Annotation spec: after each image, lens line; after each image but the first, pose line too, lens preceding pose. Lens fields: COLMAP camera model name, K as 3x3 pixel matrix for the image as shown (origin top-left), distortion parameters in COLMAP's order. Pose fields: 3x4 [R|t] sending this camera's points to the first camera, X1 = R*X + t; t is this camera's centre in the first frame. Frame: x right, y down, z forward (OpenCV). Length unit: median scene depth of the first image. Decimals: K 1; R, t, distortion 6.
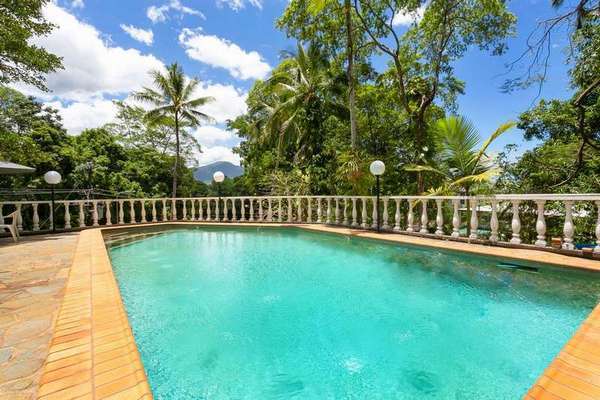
lens RADIAL K [[285.8, 0, 302.0], [0, 285.8, 199.0], [0, 0, 1]] dist [-0.001088, -0.000972]
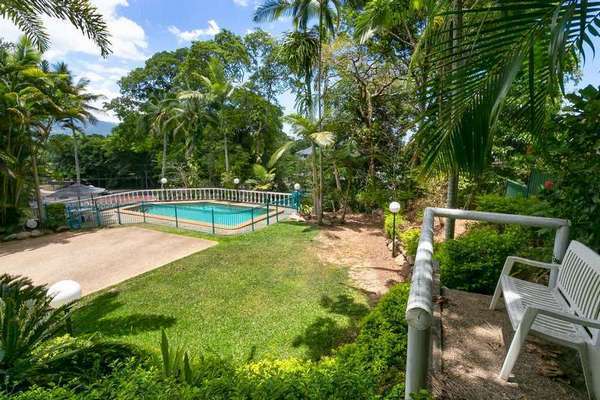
lens RADIAL K [[285.8, 0, 302.0], [0, 285.8, 199.0], [0, 0, 1]] dist [-0.001088, -0.000972]
pose [[0.891104, -0.074632, 0.447621, -0.337646], [-0.003166, 0.985337, 0.170589, -0.314389], [-0.453789, -0.153430, 0.877801, -1.392367]]
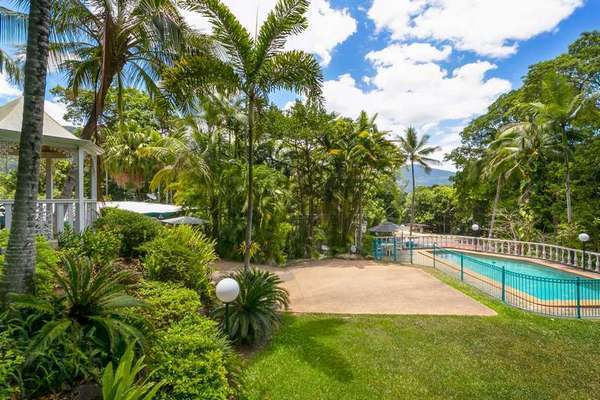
lens RADIAL K [[285.8, 0, 302.0], [0, 285.8, 199.0], [0, 0, 1]] dist [-0.001088, -0.000972]
pose [[0.806101, 0.001233, -0.591777, -0.094339], [-0.000895, 0.999999, 0.000865, -0.269241], [0.591777, -0.000167, 0.806101, -1.230211]]
